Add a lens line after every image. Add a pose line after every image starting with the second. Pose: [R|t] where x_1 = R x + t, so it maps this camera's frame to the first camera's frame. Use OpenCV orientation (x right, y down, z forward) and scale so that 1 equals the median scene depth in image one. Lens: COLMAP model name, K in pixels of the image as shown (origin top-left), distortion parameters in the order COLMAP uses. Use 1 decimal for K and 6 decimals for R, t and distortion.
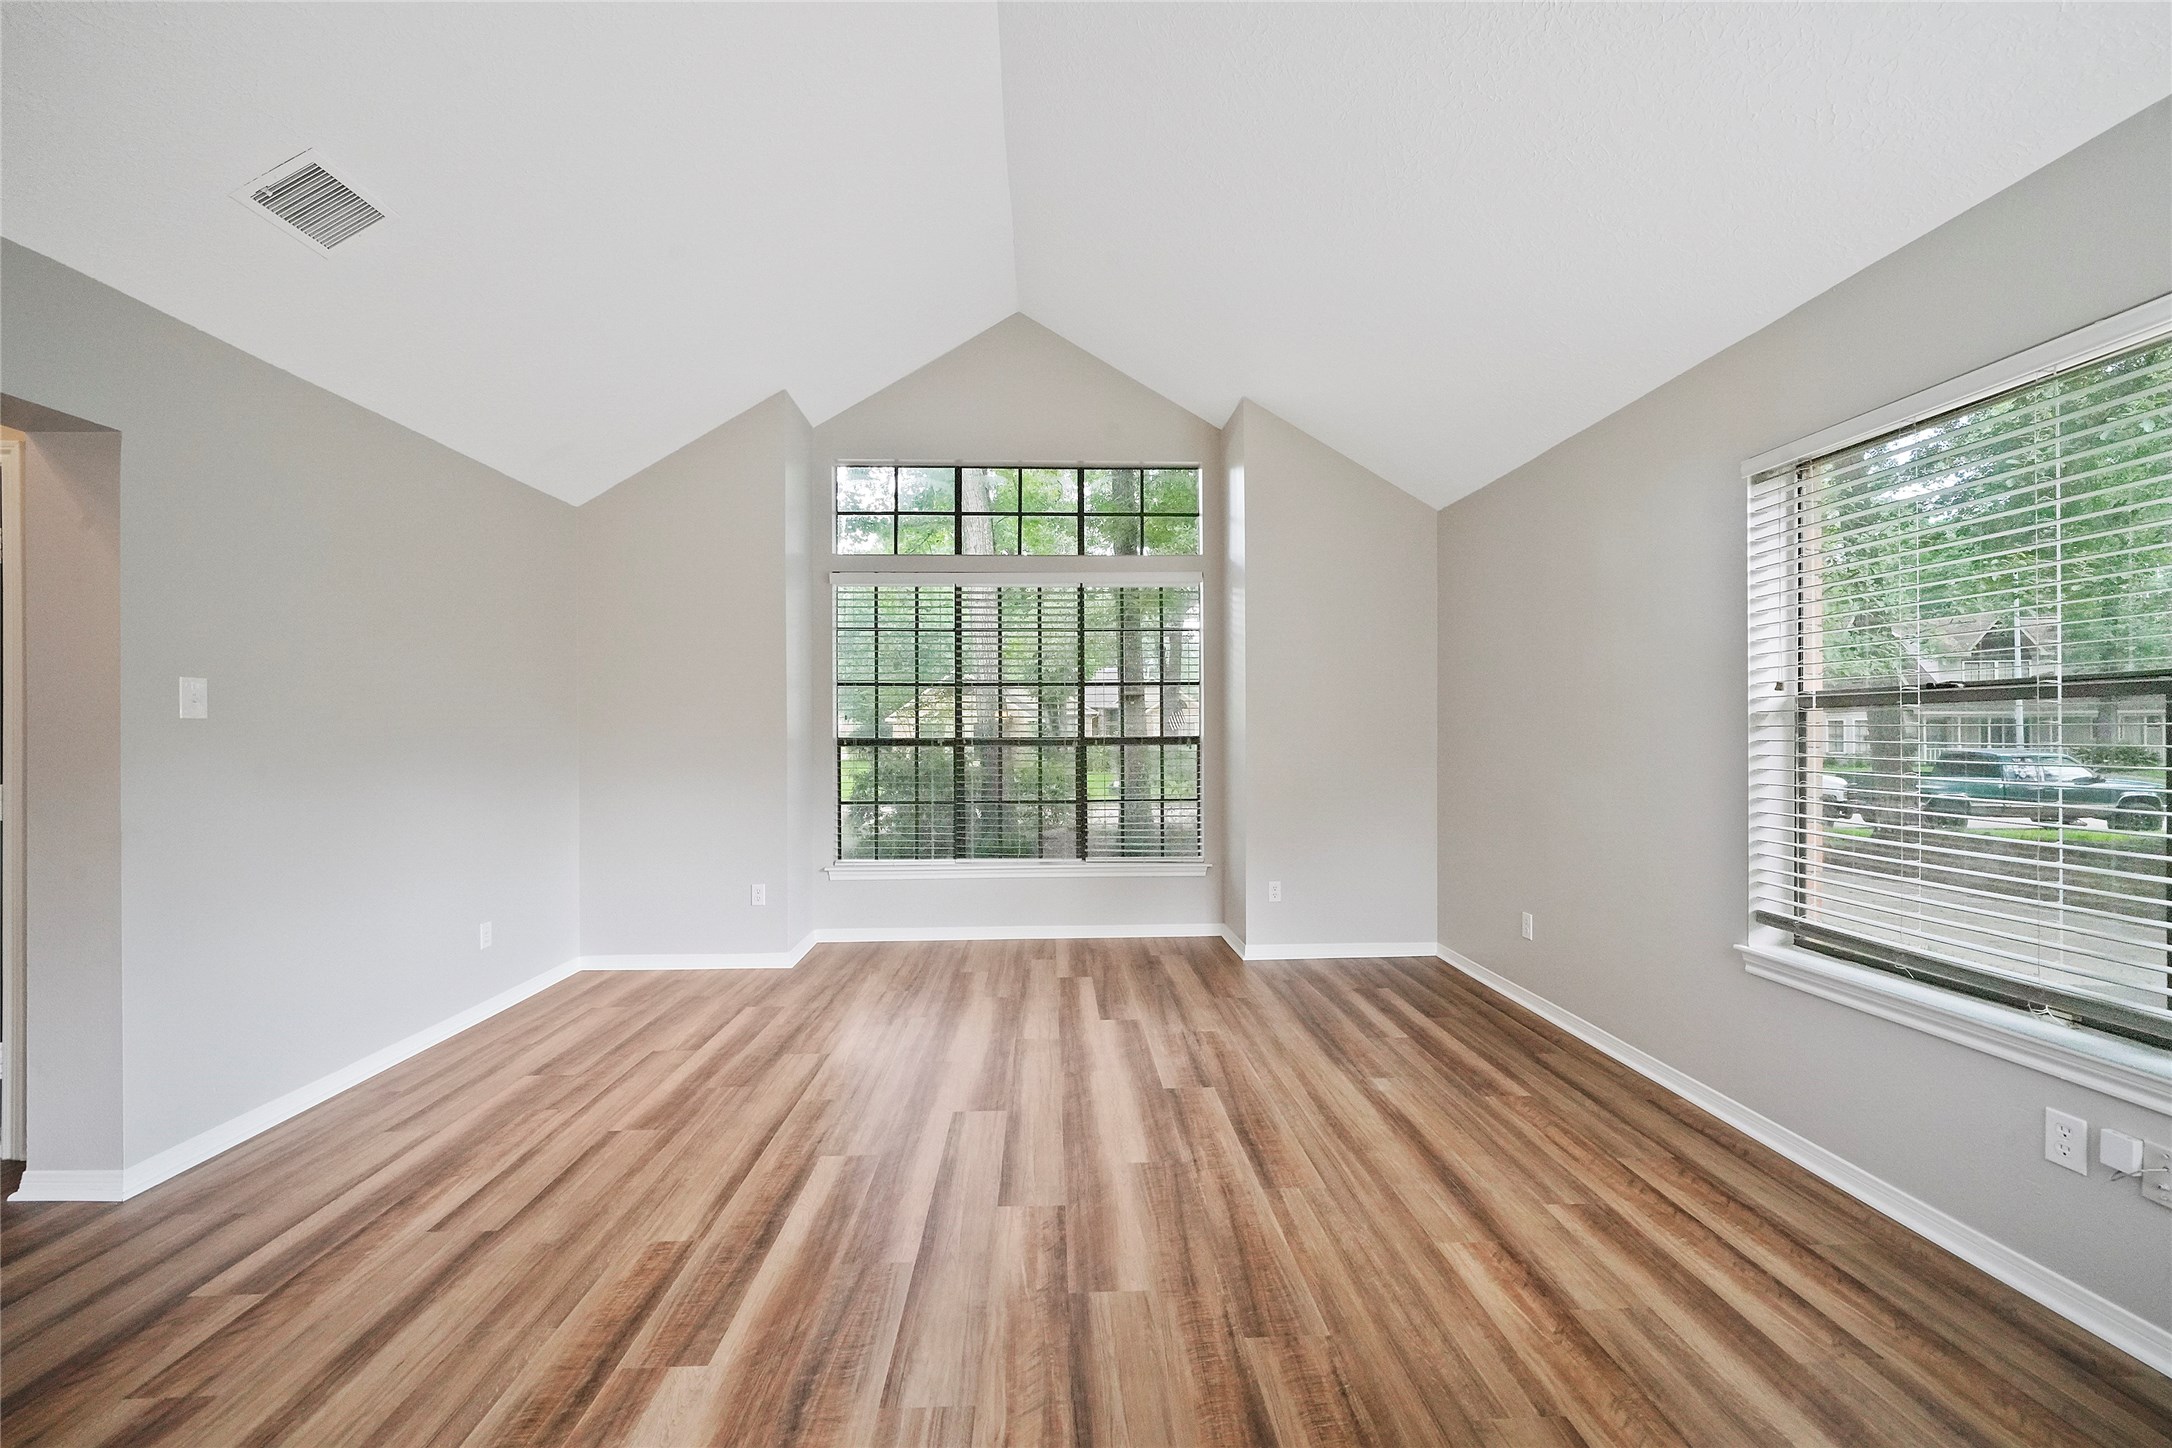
lens RADIAL K [[838.8, 0, 1100.3], [0, 838.8, 732.8], [0, 0, 1]] dist [-0.006273, -0.000001]
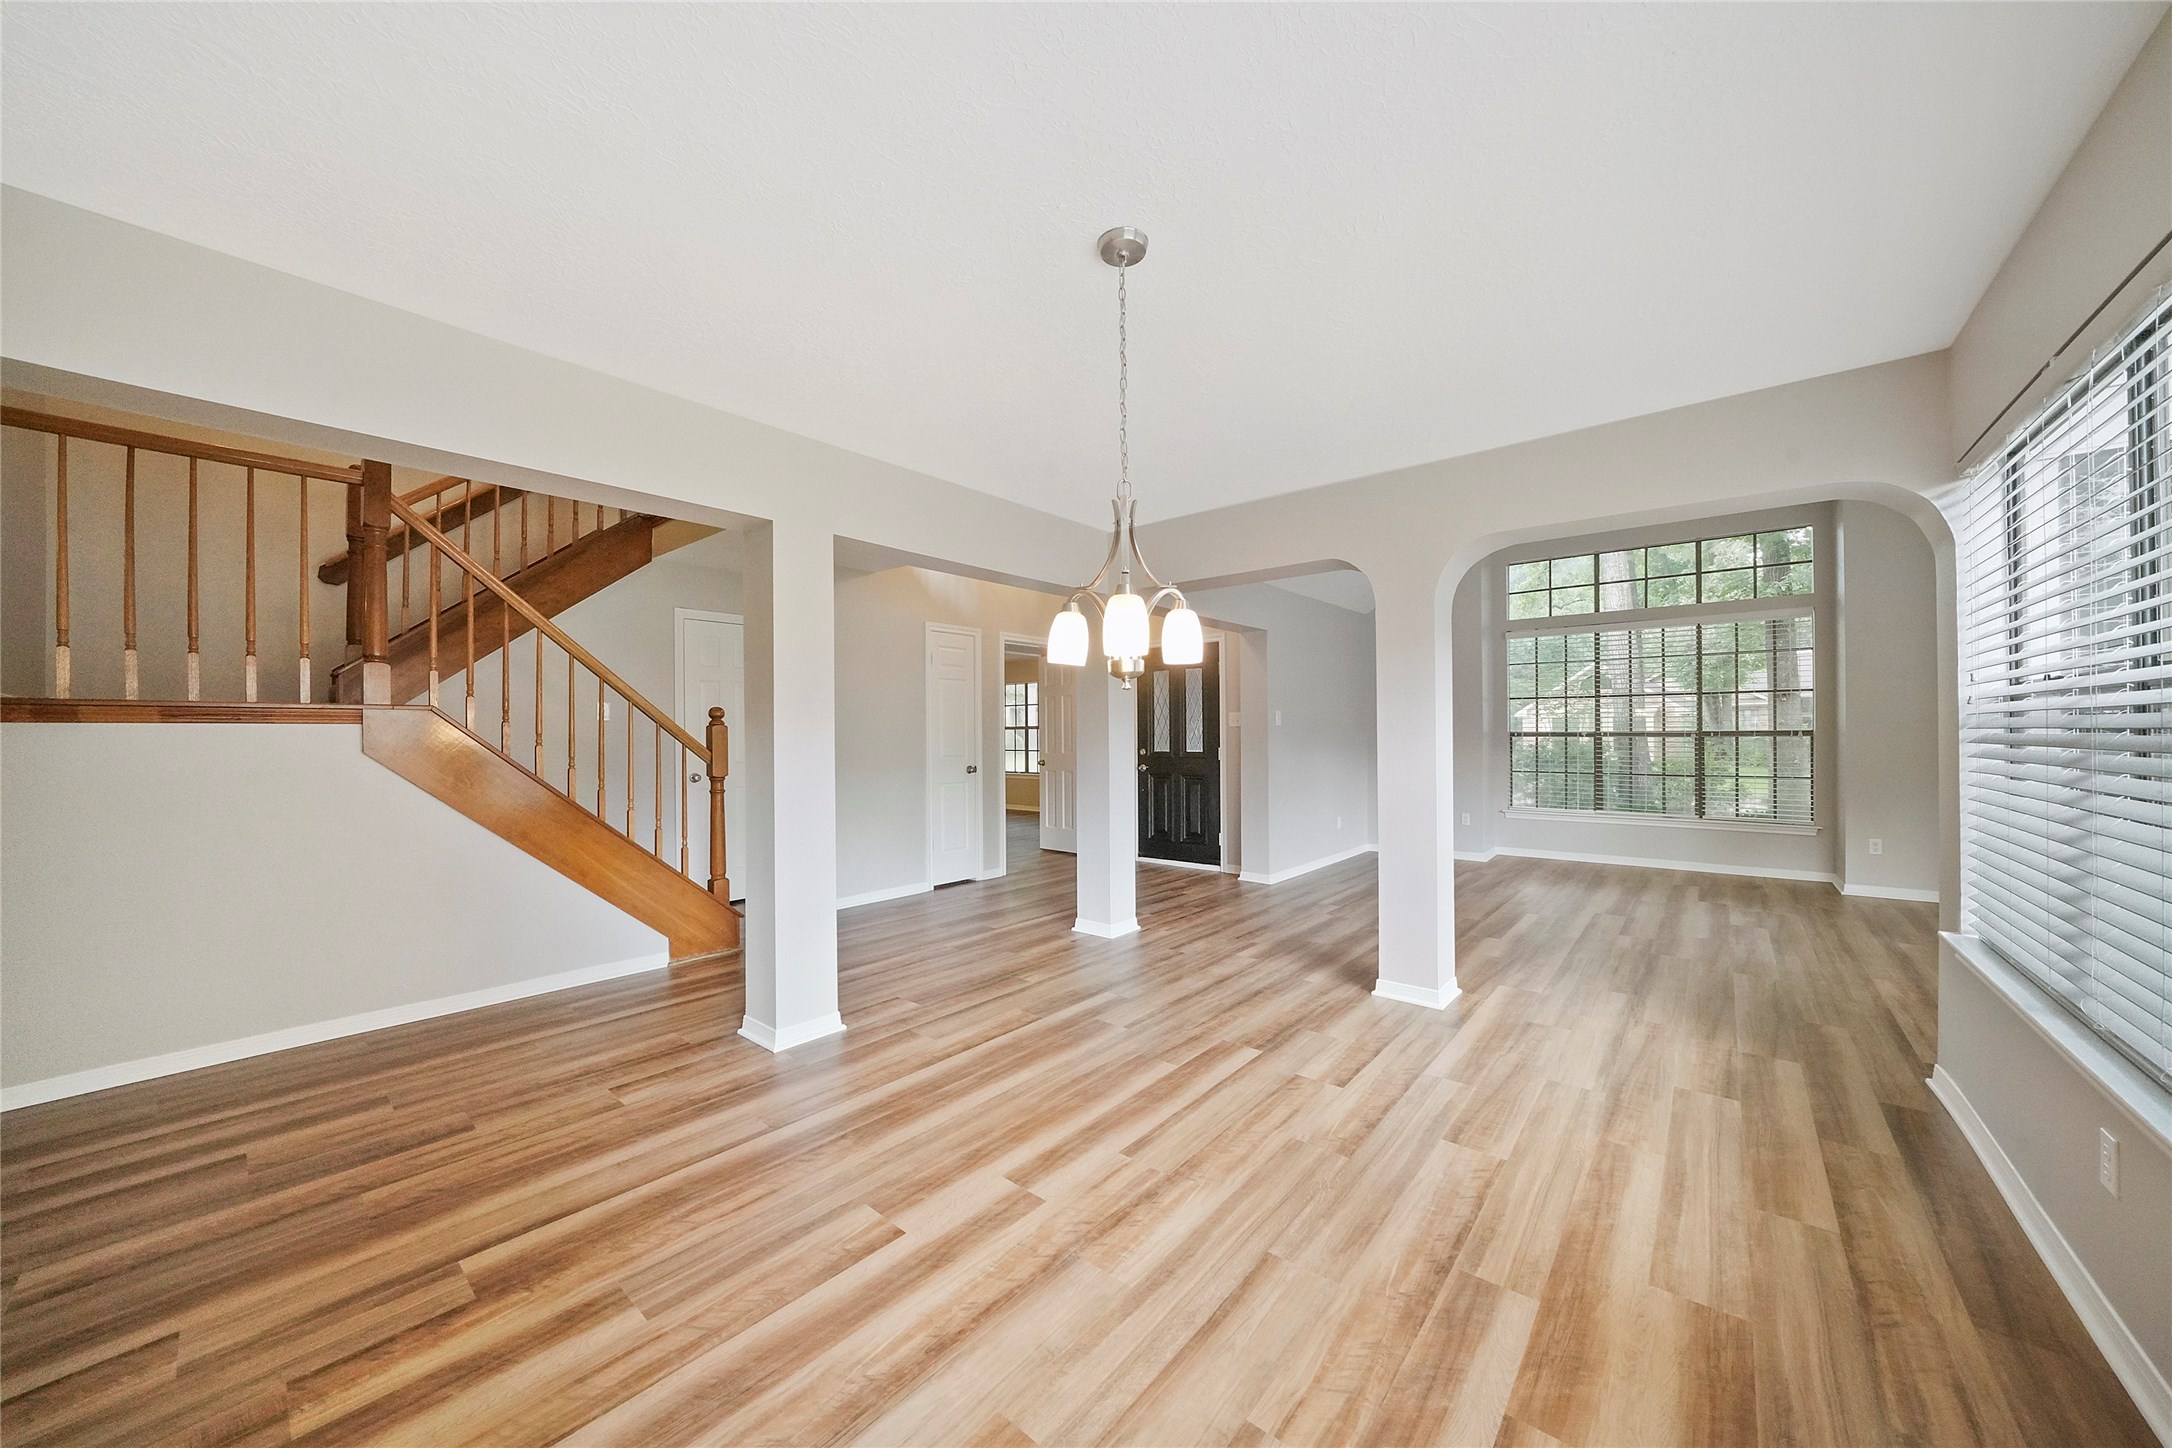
lens RADIAL K [[760.3, 0, 1080.7], [0, 760.3, 734.1], [0, 0, 1]] dist [-0.016535, 0.000140]
pose [[0.721806, 0.002058, -0.692093, 0.181920], [0.005579, 0.999946, 0.008792, -0.011688], [0.692073, -0.010208, 0.721755, -1.138013]]
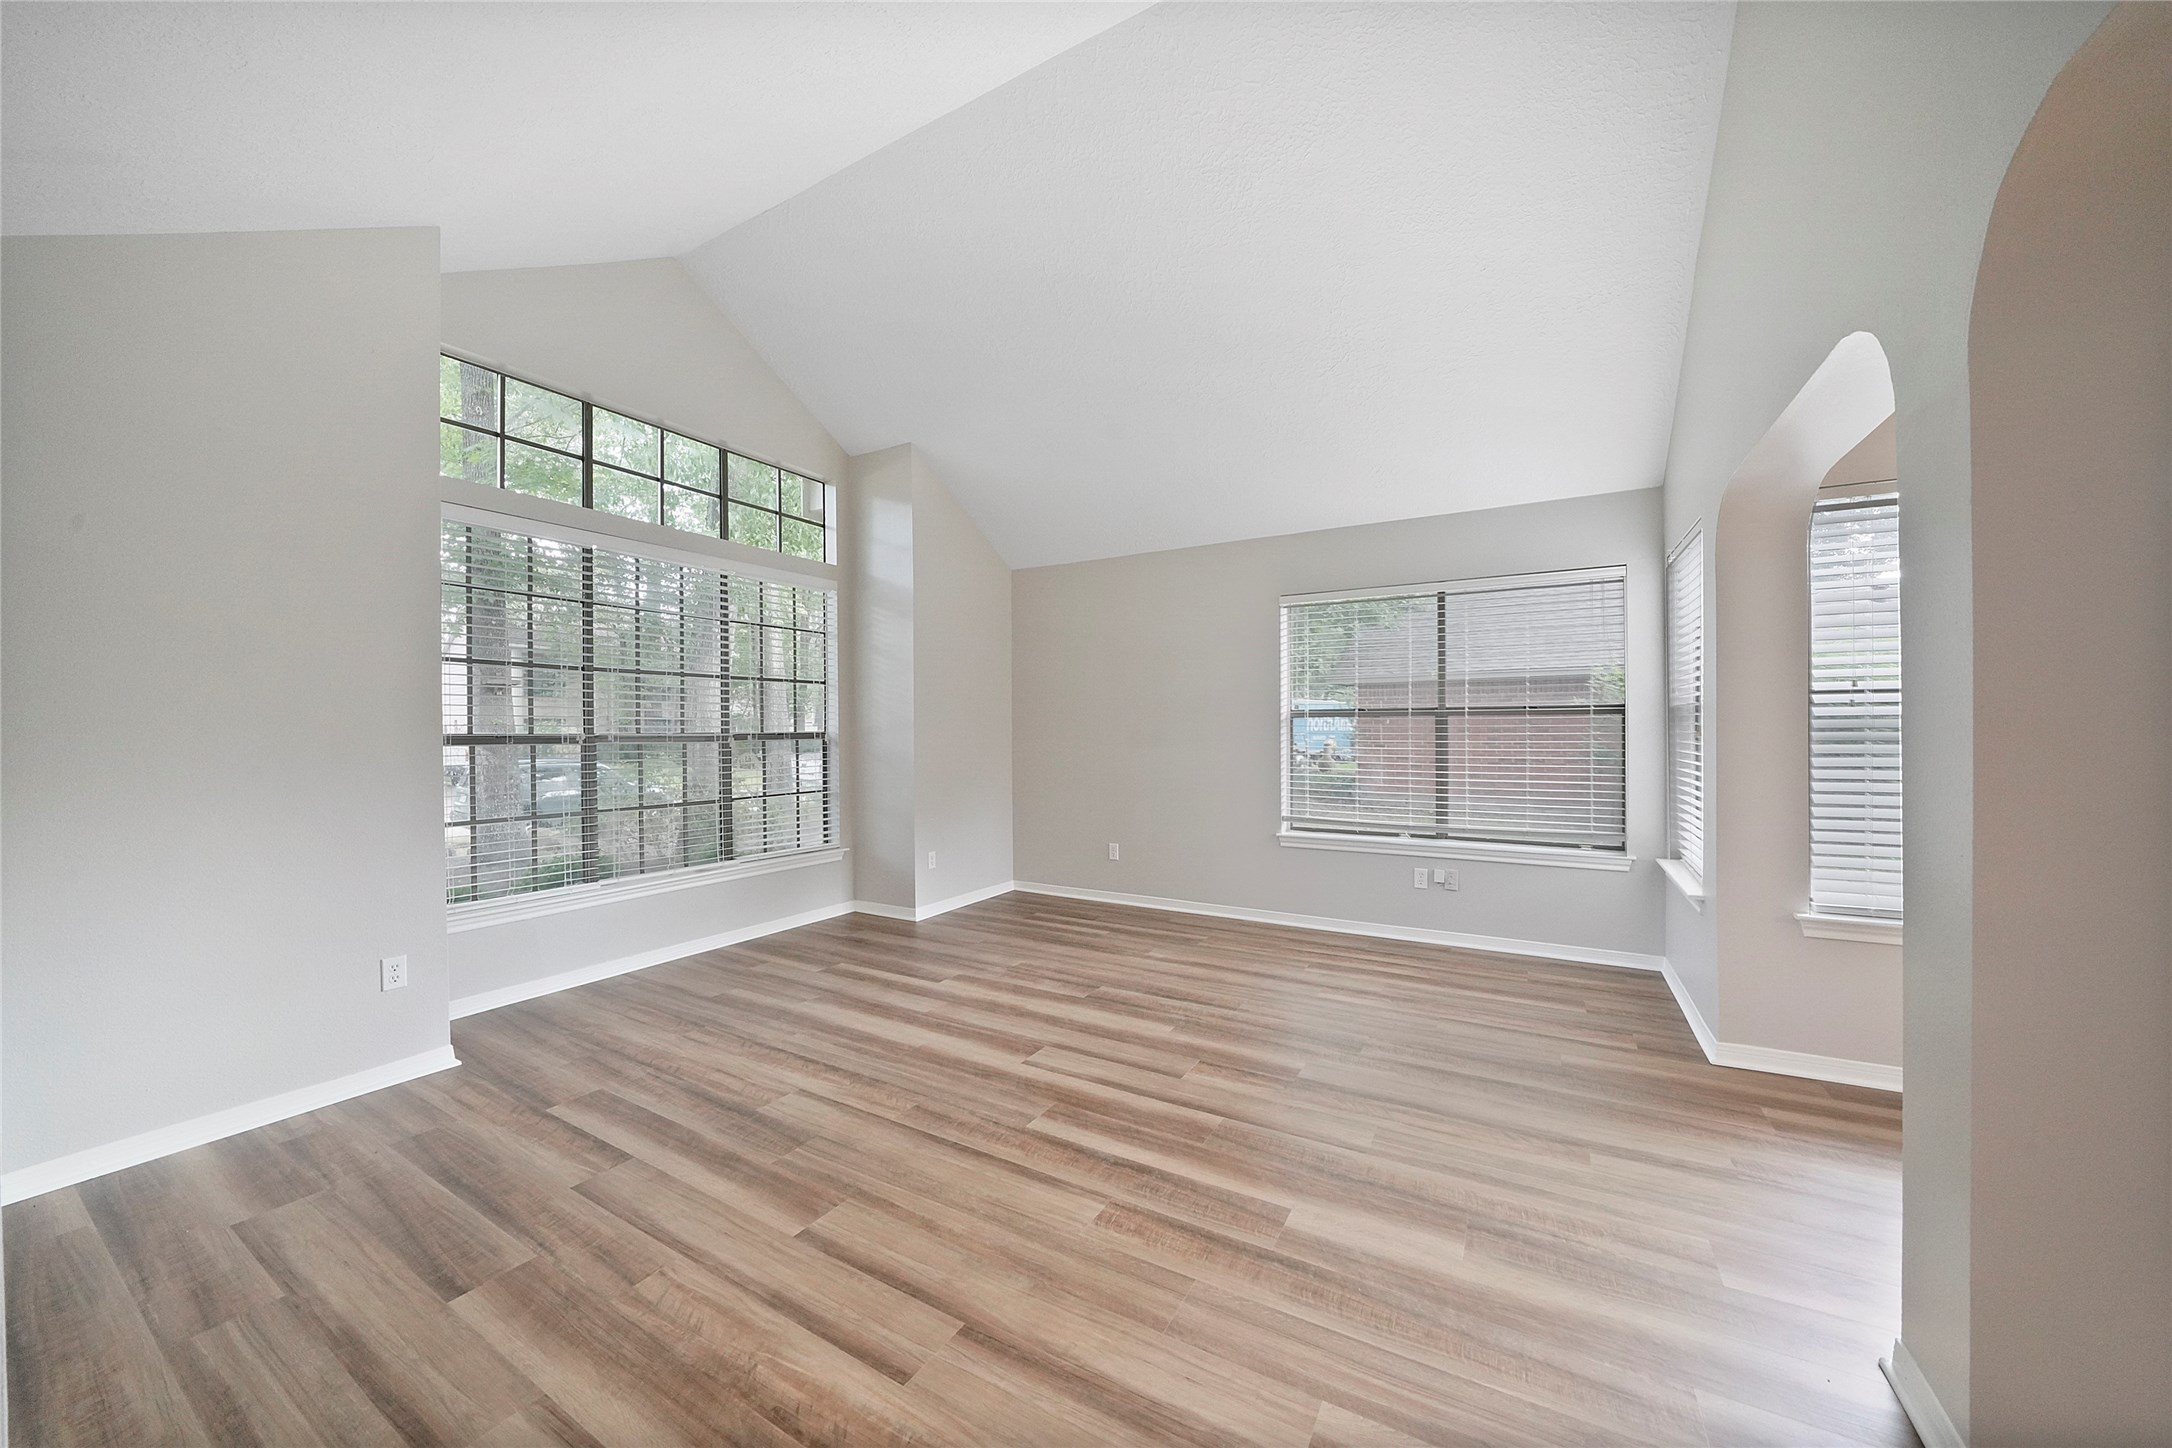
lens RADIAL K [[747.8, 0, 1086.0], [0, 747.8, 724.0], [0, 0, 1]] dist [-0.017357, 0.000108]
pose [[0.547858, 0.009922, 0.836513, -0.897664], [-0.001227, 0.999938, -0.011056, 0.008090], [-0.836571, 0.005031, 0.547836, 0.349331]]
